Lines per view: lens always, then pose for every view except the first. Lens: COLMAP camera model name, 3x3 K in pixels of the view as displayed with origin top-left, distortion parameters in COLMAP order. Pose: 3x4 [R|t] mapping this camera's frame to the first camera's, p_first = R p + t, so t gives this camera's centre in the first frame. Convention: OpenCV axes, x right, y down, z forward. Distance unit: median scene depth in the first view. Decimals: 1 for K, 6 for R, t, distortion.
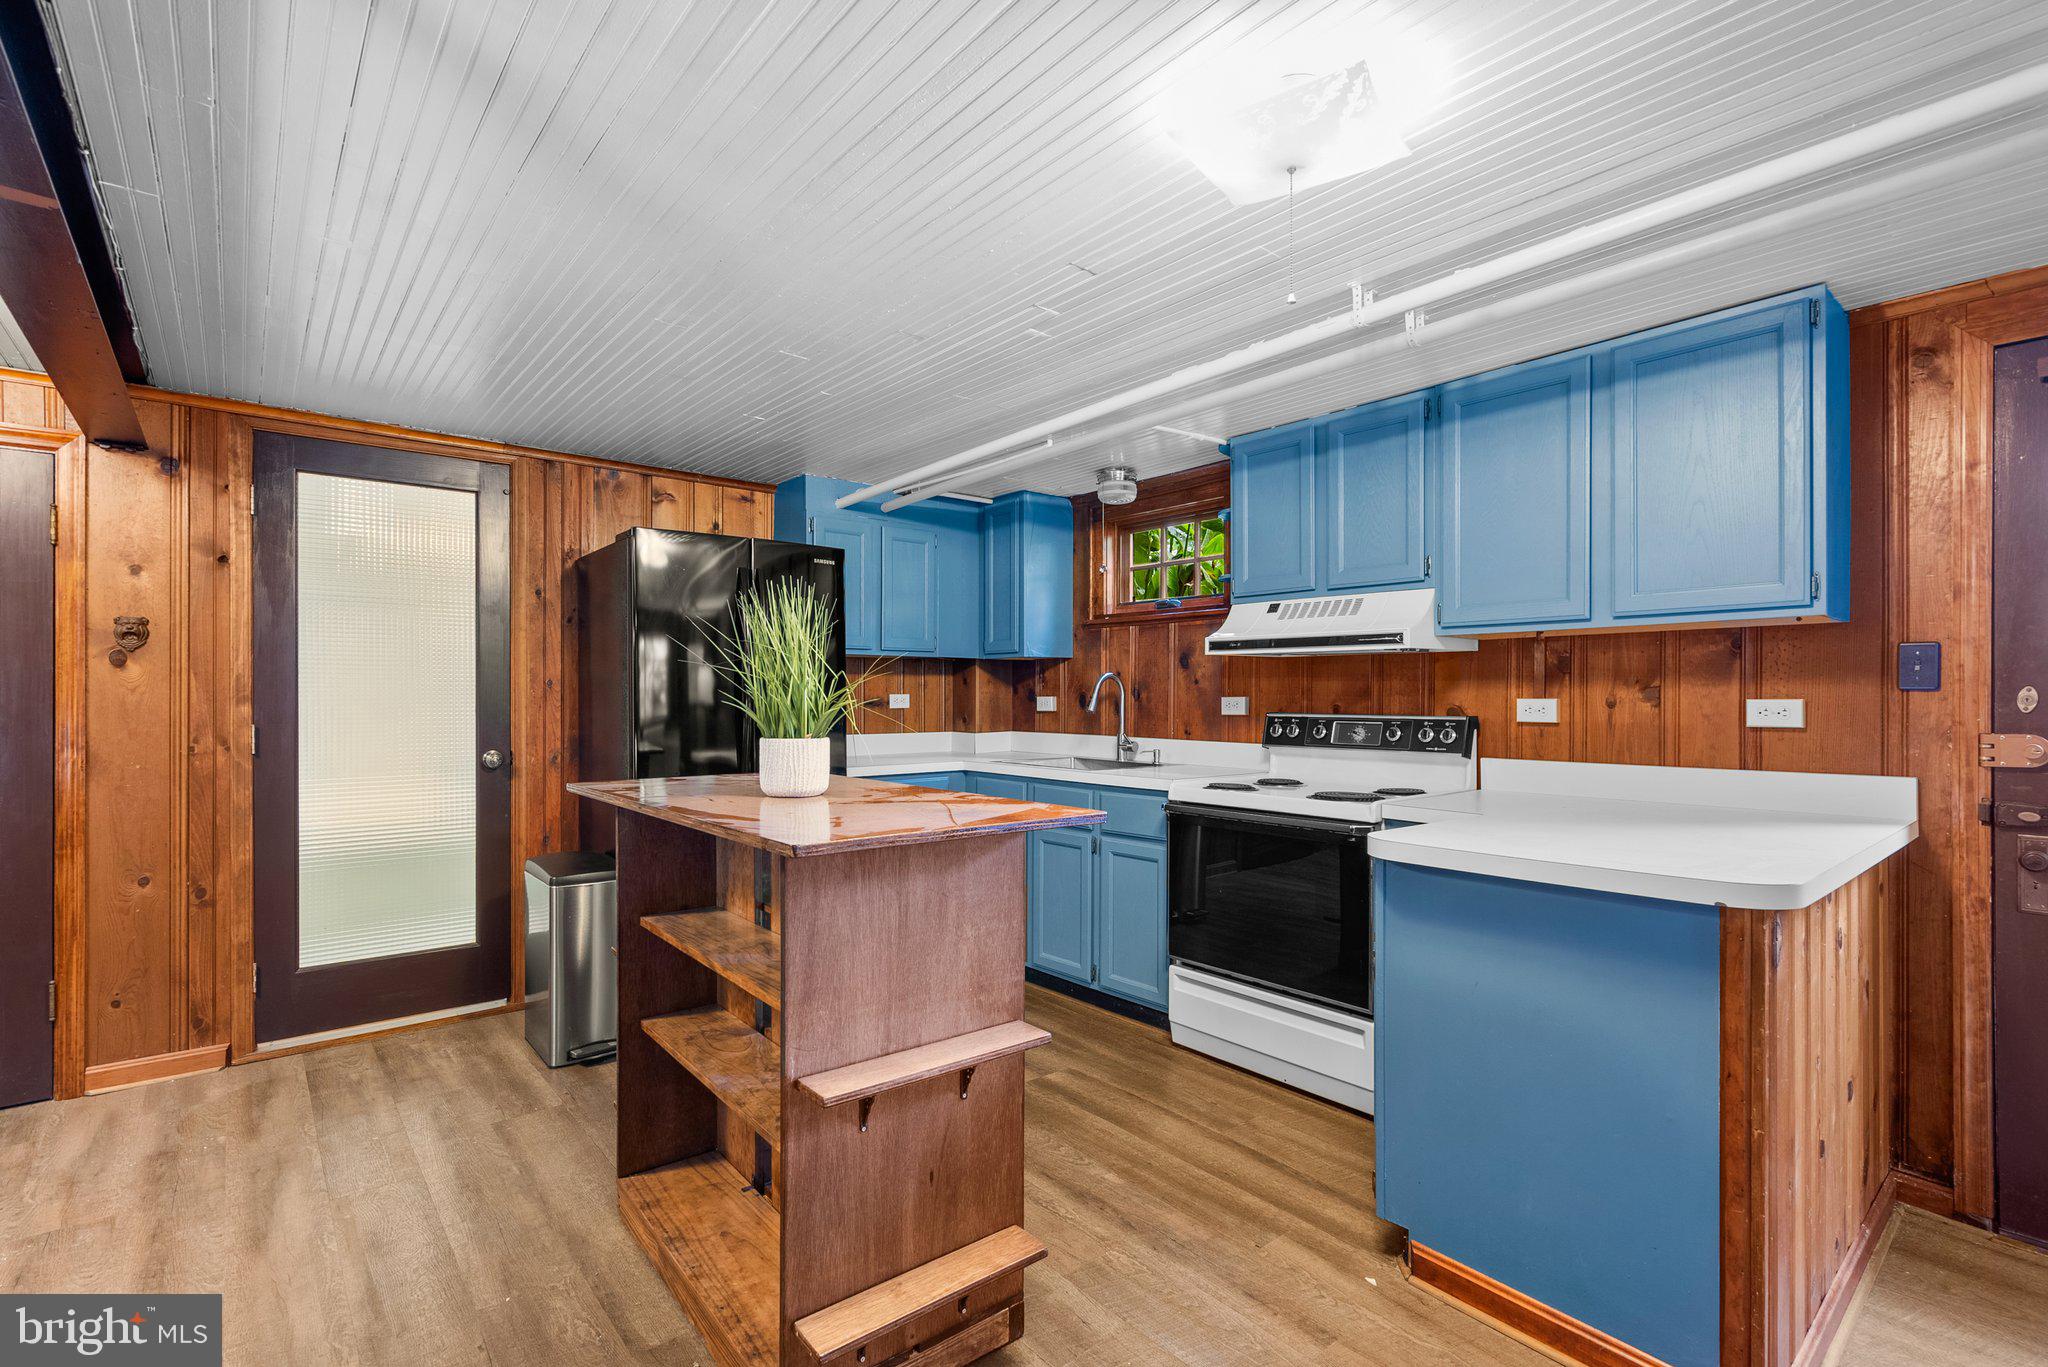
lens RADIAL K [[938.9, 0, 1025.9], [0, 938.9, 694.4], [0, 0, 1]] dist [-0.005687, 0.002225]
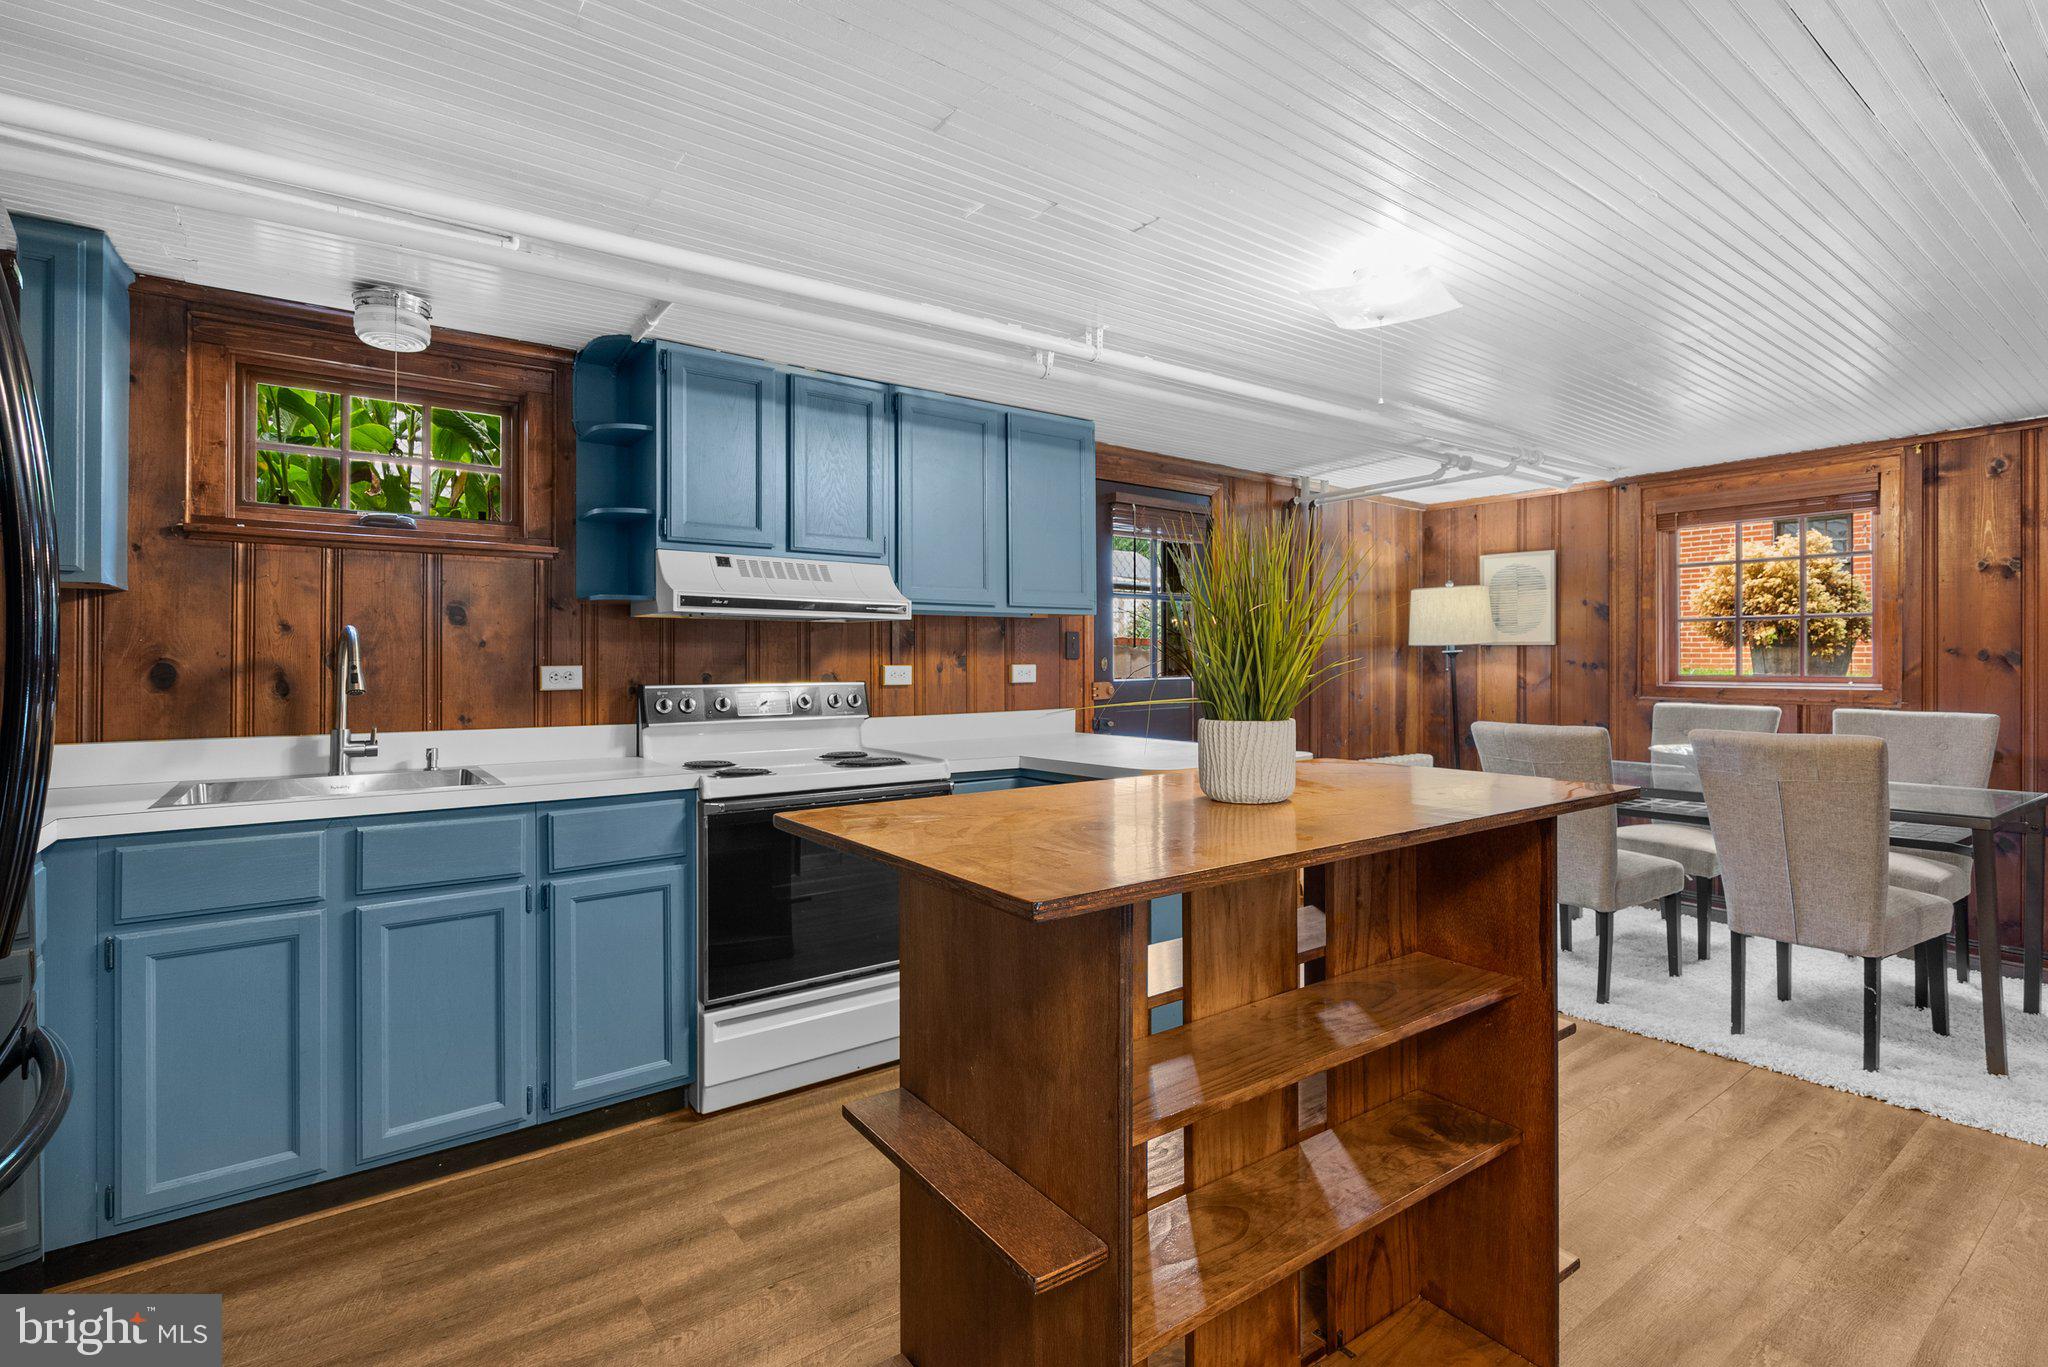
lens RADIAL K [[938.9, 0, 1033.0], [0, 938.9, 653.8], [0, 0, 1]] dist [-0.005687, 0.002225]
pose [[0.076094, 0.008803, 0.997062, -0.624027], [0.002105, 0.999957, -0.008989, 0.000975], [-0.997098, 0.002783, 0.076072, 0.709914]]
